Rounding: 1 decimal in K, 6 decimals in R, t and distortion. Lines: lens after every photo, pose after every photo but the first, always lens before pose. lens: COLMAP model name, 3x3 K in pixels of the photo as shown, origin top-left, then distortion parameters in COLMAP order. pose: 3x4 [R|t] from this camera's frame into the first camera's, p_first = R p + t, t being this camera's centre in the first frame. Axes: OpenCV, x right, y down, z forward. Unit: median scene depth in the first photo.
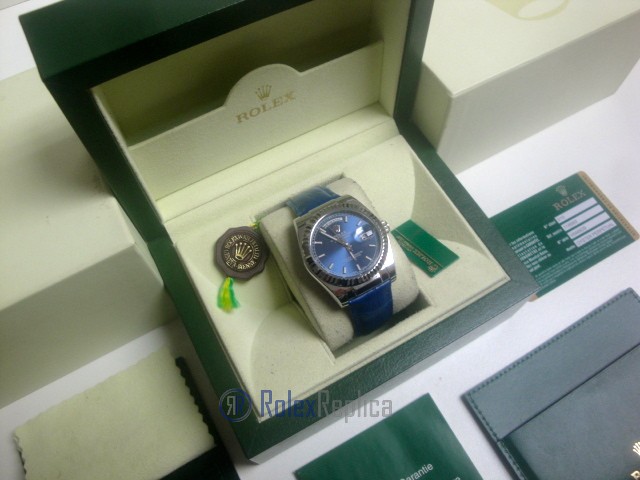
lens RADIAL K [[519.5, 0, 321.8], [0, 519.5, 238.1], [0, 0, 1]] dist [-0.117043, 0.004020]
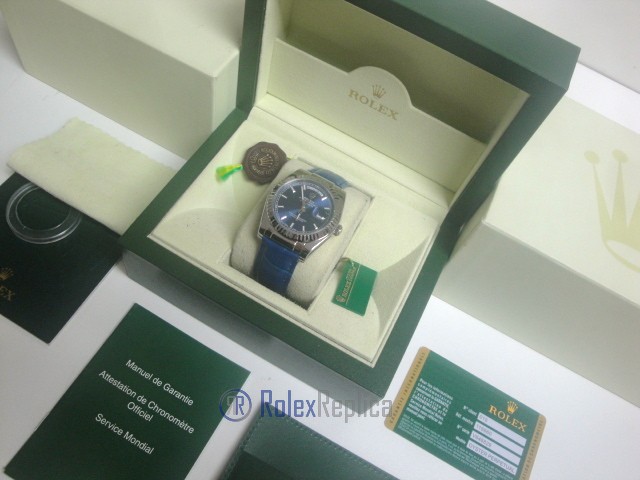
lens RADIAL K [[519.5, 0, 321.8], [0, 519.5, 238.1], [0, 0, 1]] dist [-0.117043, 0.004020]
pose [[0.535059, 0.779986, -0.324551, 0.440042], [-0.818960, 0.573196, 0.027403, -0.012565], [0.207406, 0.251132, 0.945471, -0.068319]]
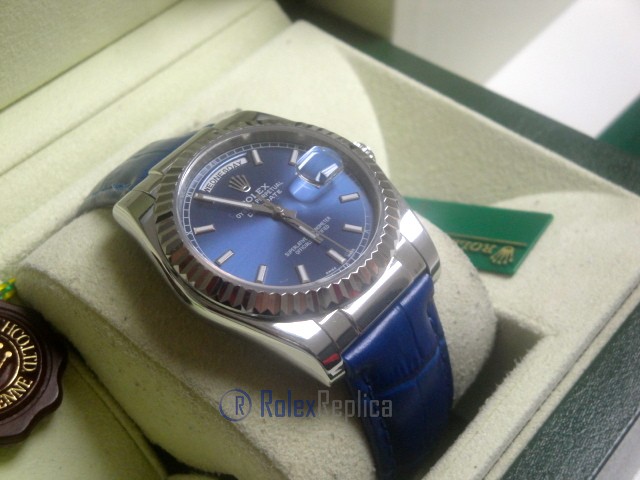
lens RADIAL K [[991.4, 0, 313.1], [0, 991.4, 239.9], [0, 0, 1]] dist [0.141937, -0.006420]
pose [[0.932777, -0.265640, 0.243643, -0.090434], [0.323262, 0.915521, -0.239421, 0.175029], [-0.159460, 0.302087, 0.939849, 0.321038]]
